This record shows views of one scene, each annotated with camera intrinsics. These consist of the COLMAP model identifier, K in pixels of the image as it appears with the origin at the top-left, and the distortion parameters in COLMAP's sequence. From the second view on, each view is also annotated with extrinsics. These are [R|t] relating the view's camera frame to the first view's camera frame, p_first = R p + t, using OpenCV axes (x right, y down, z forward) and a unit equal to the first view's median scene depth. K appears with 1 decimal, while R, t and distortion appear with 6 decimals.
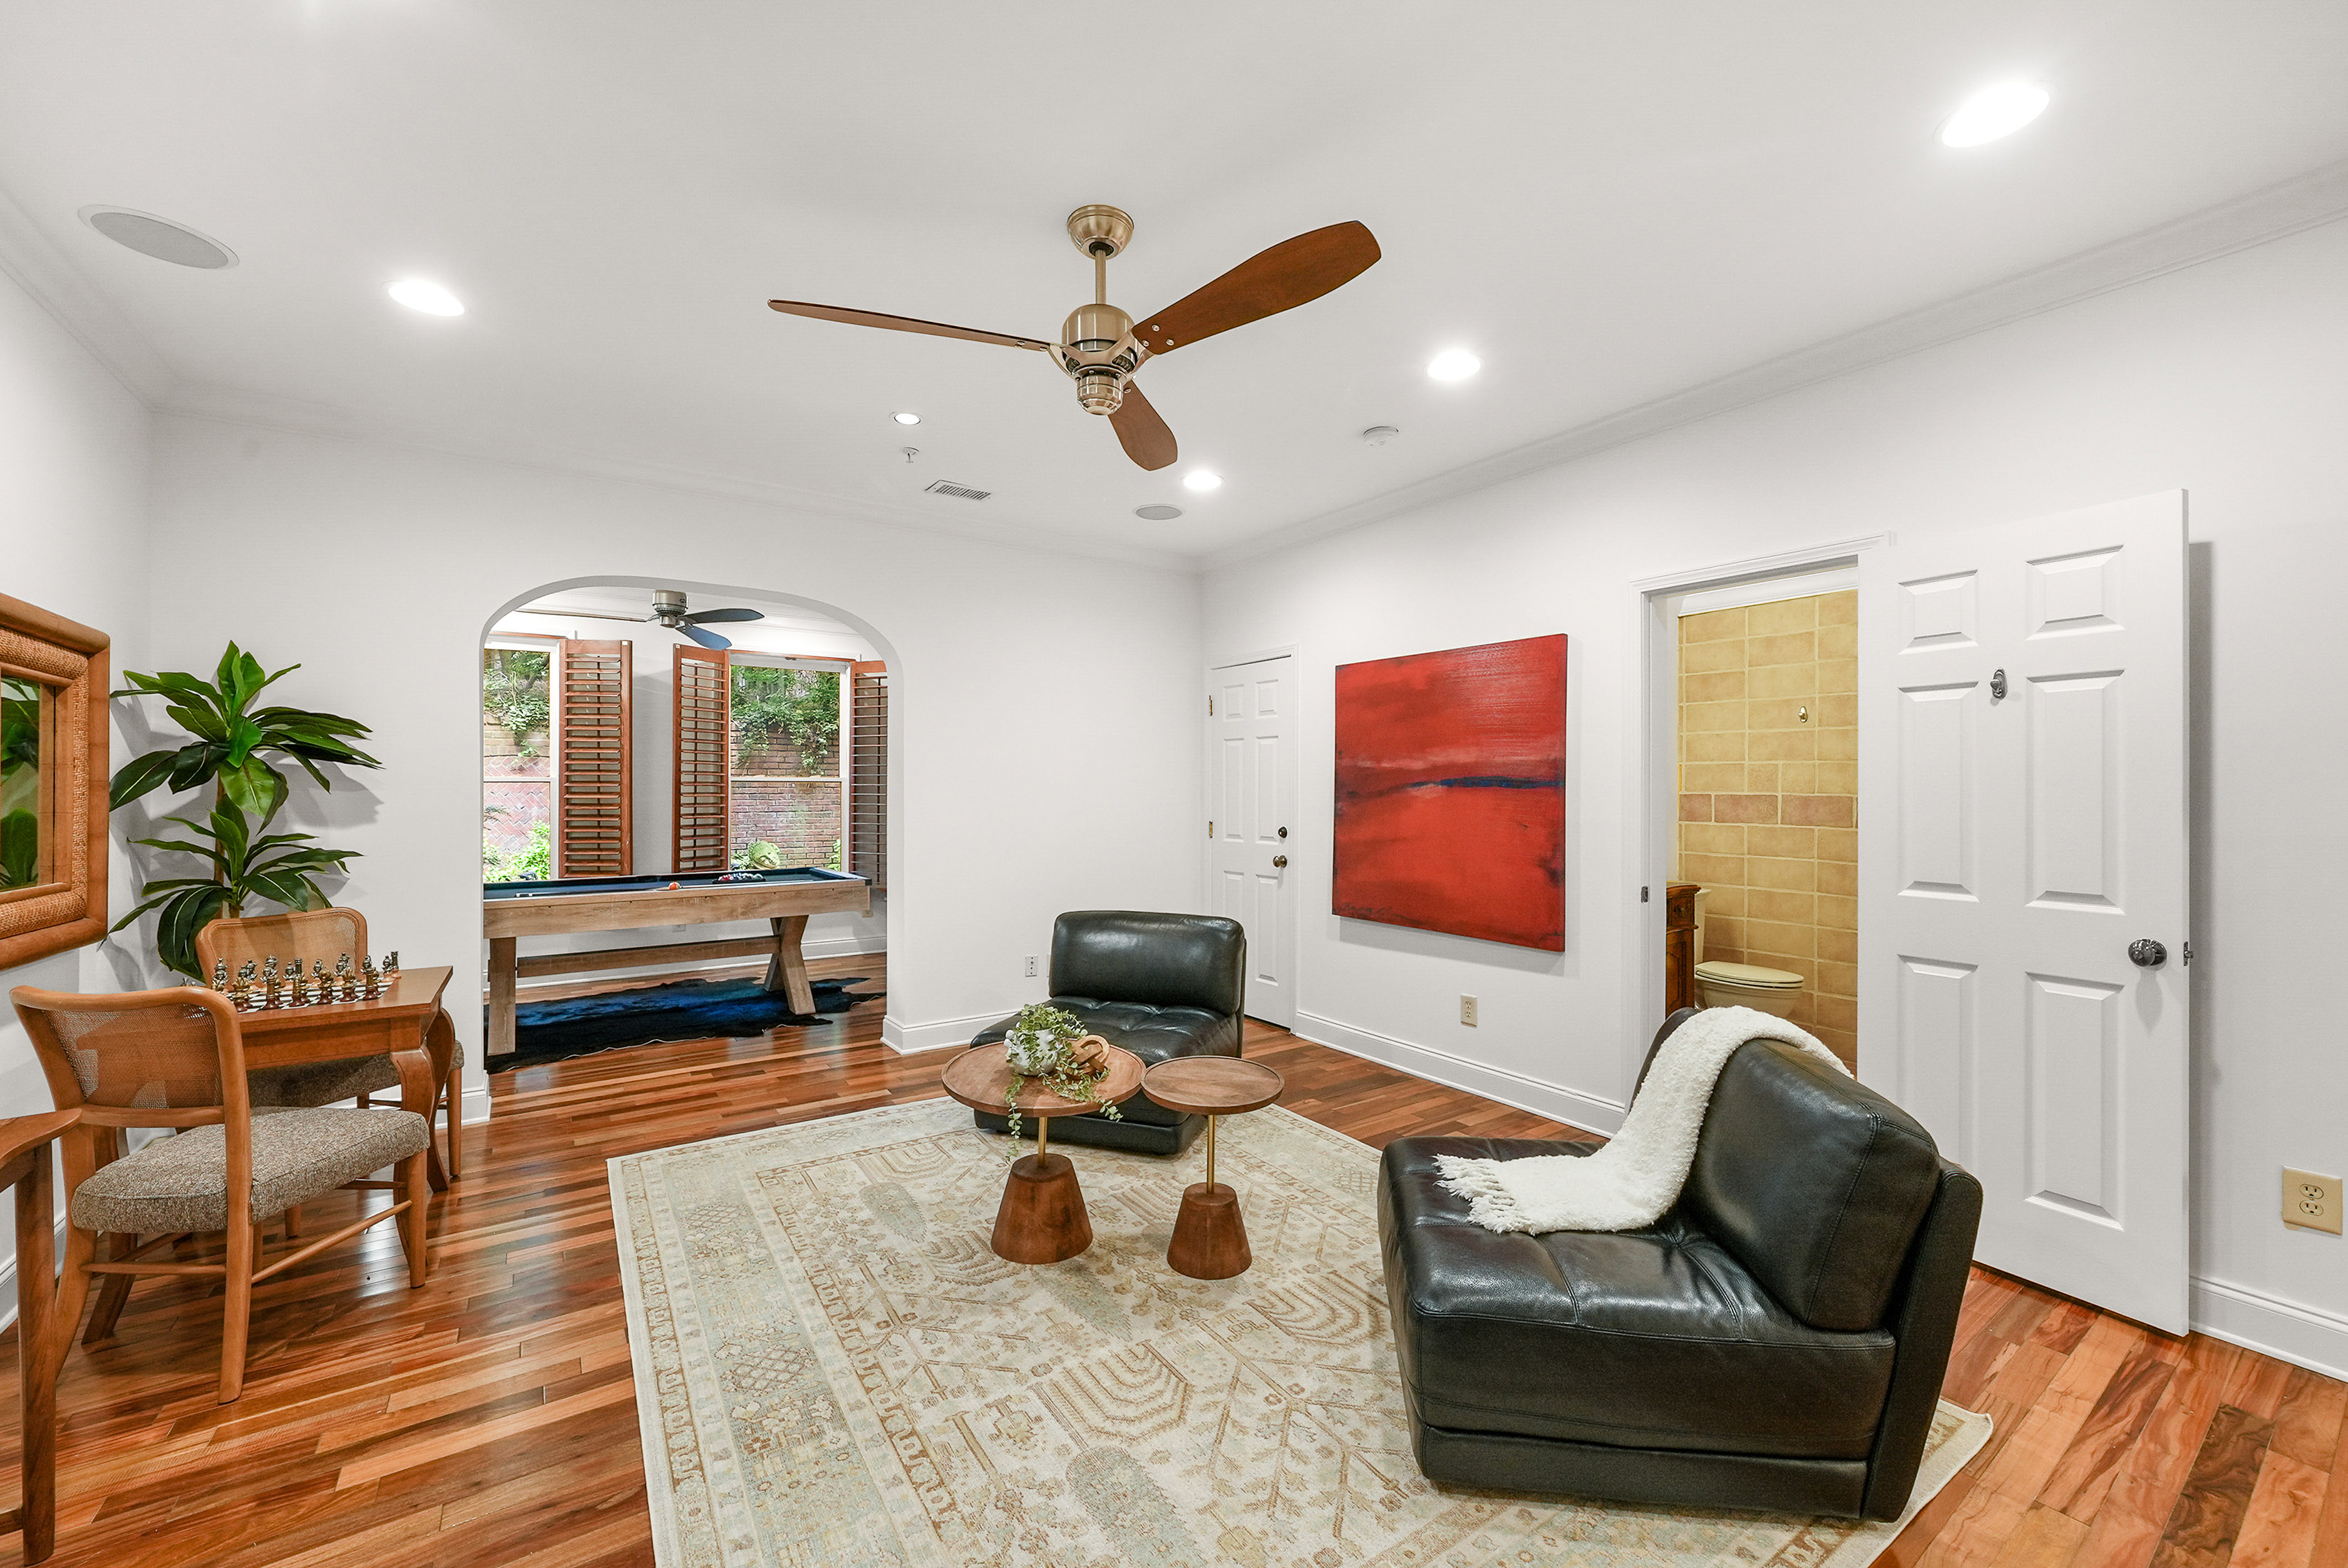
lens RADIAL K [[924.1, 0, 1179.7], [0, 924.1, 800.9], [0, 0, 1]] dist [-0.013486, 0.005090]
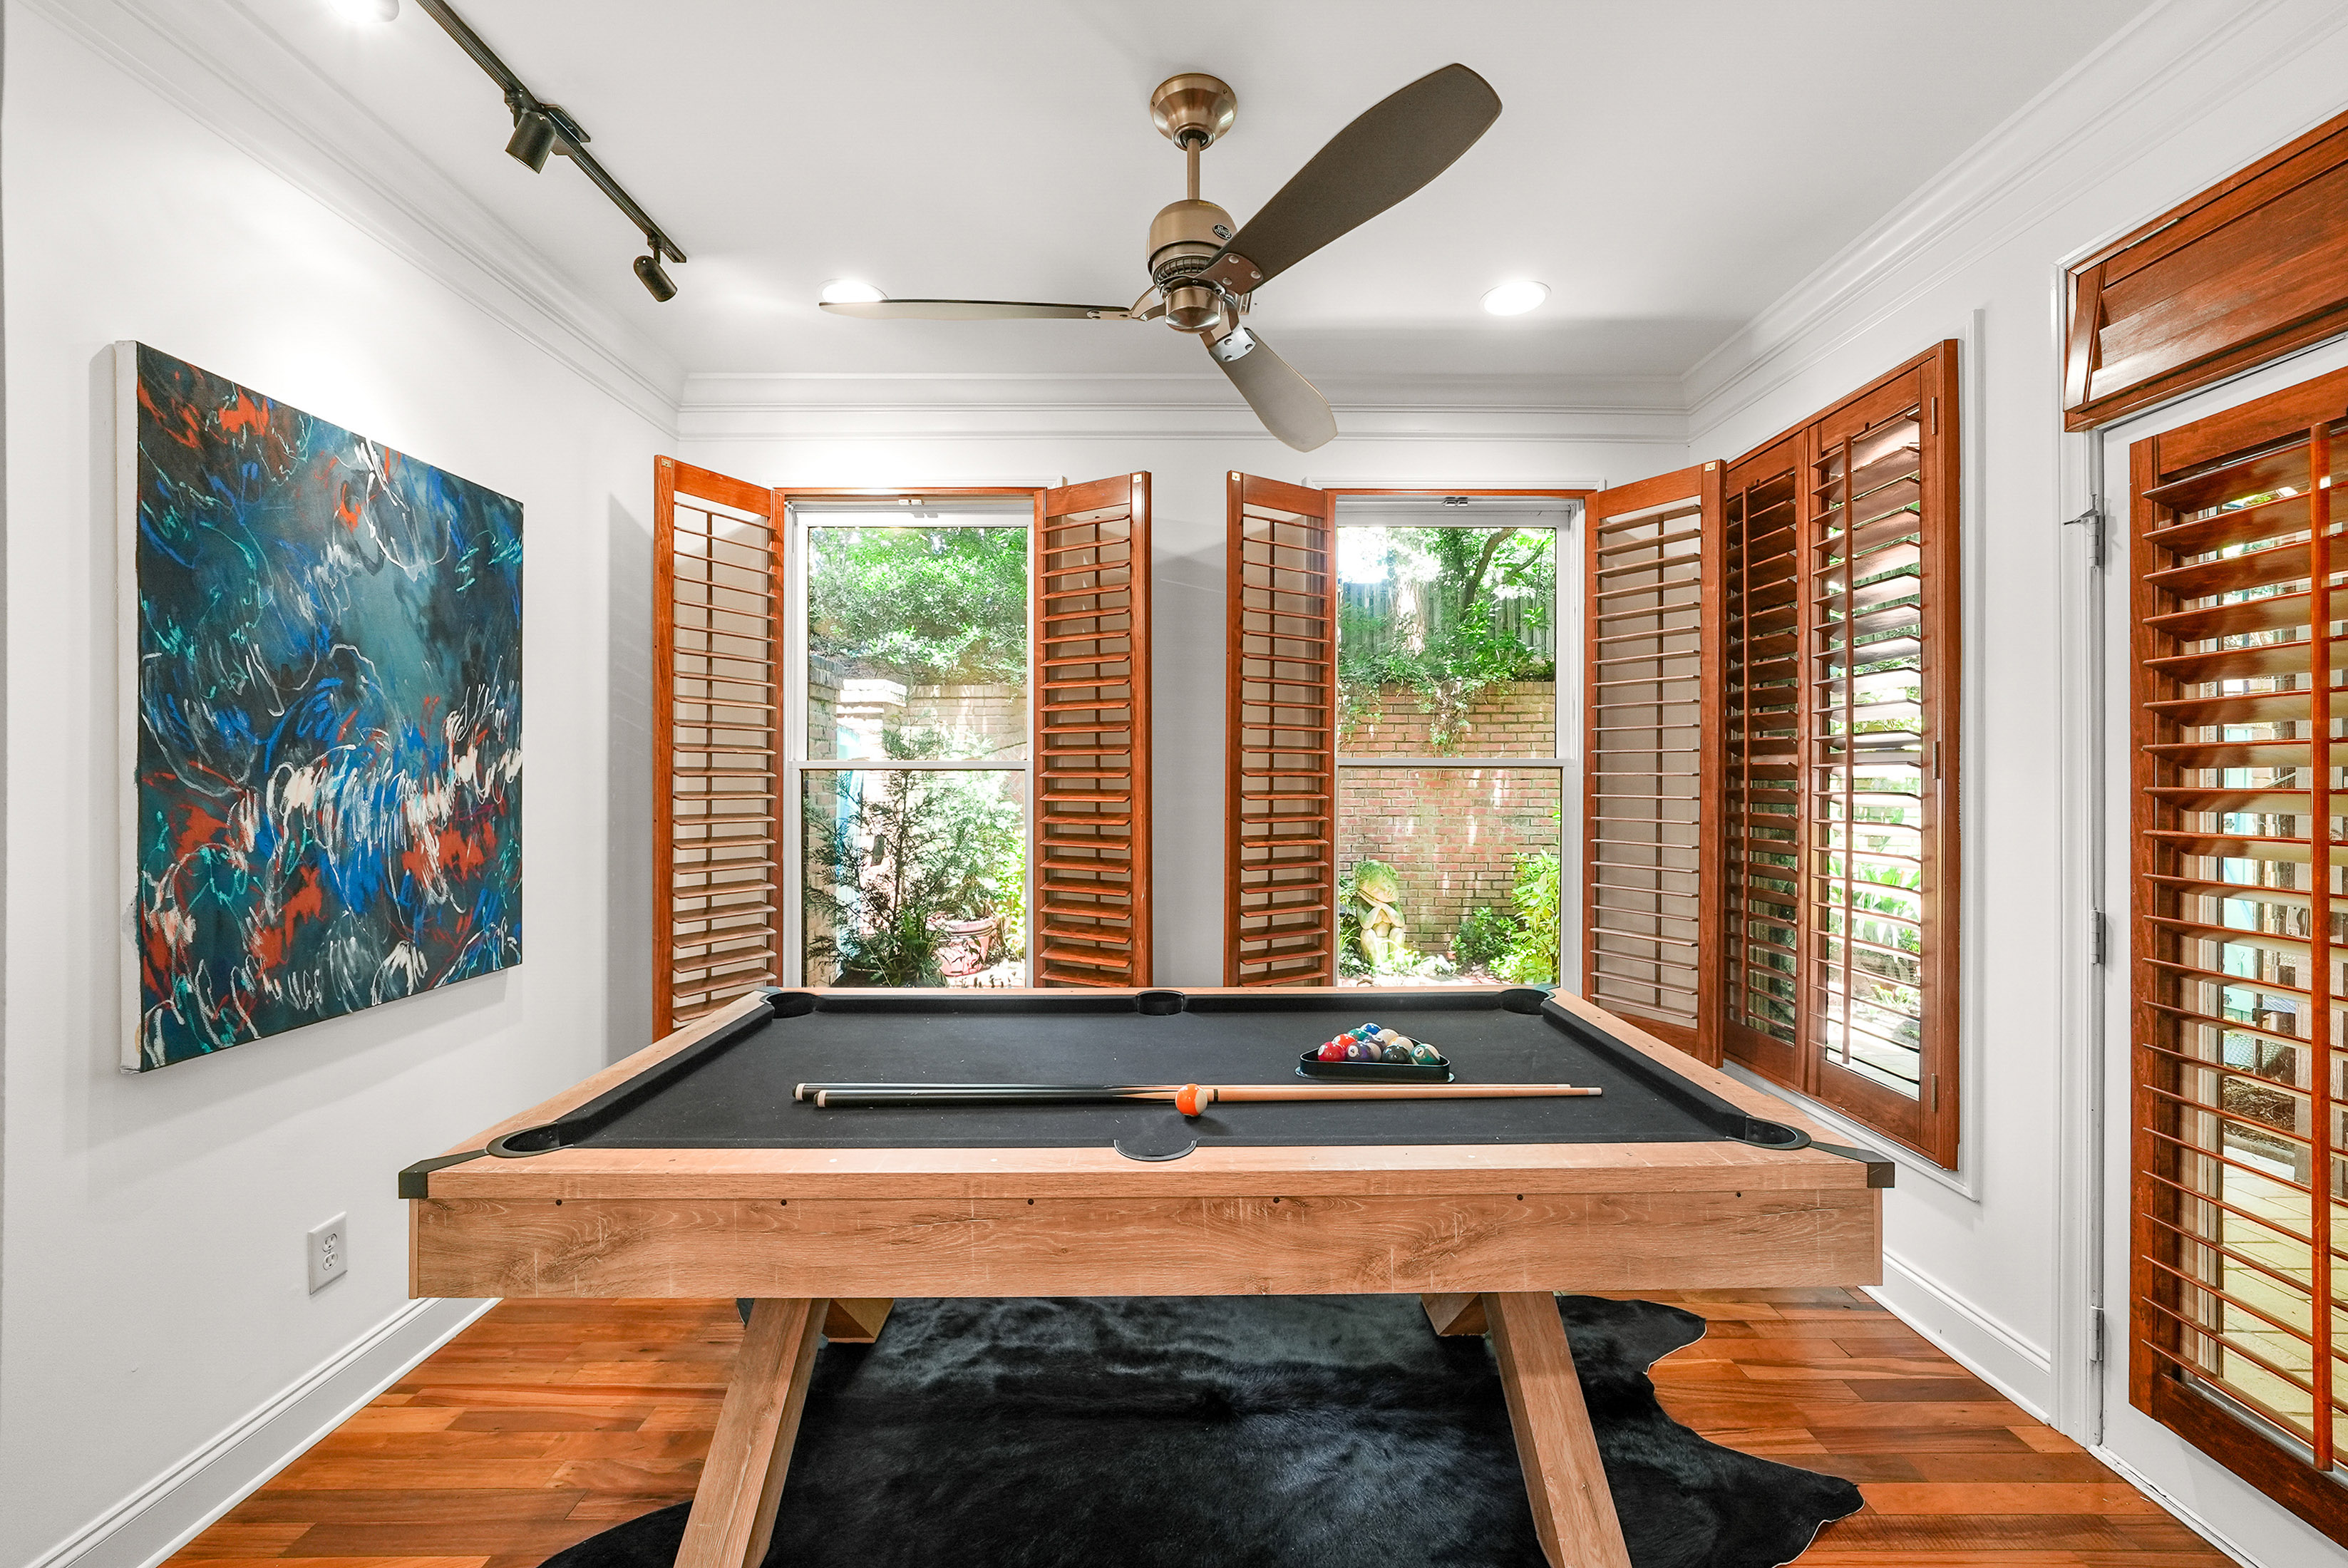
lens RADIAL K [[948.6, 0, 1182.0], [0, 948.6, 778.9], [0, 0, 1]] dist [-0.001962, -0.000186]
pose [[0.825213, -0.003242, -0.564812, -0.412395], [-0.003761, 0.999930, -0.011234, -0.013865], [0.564808, 0.011395, 0.825143, 0.818859]]
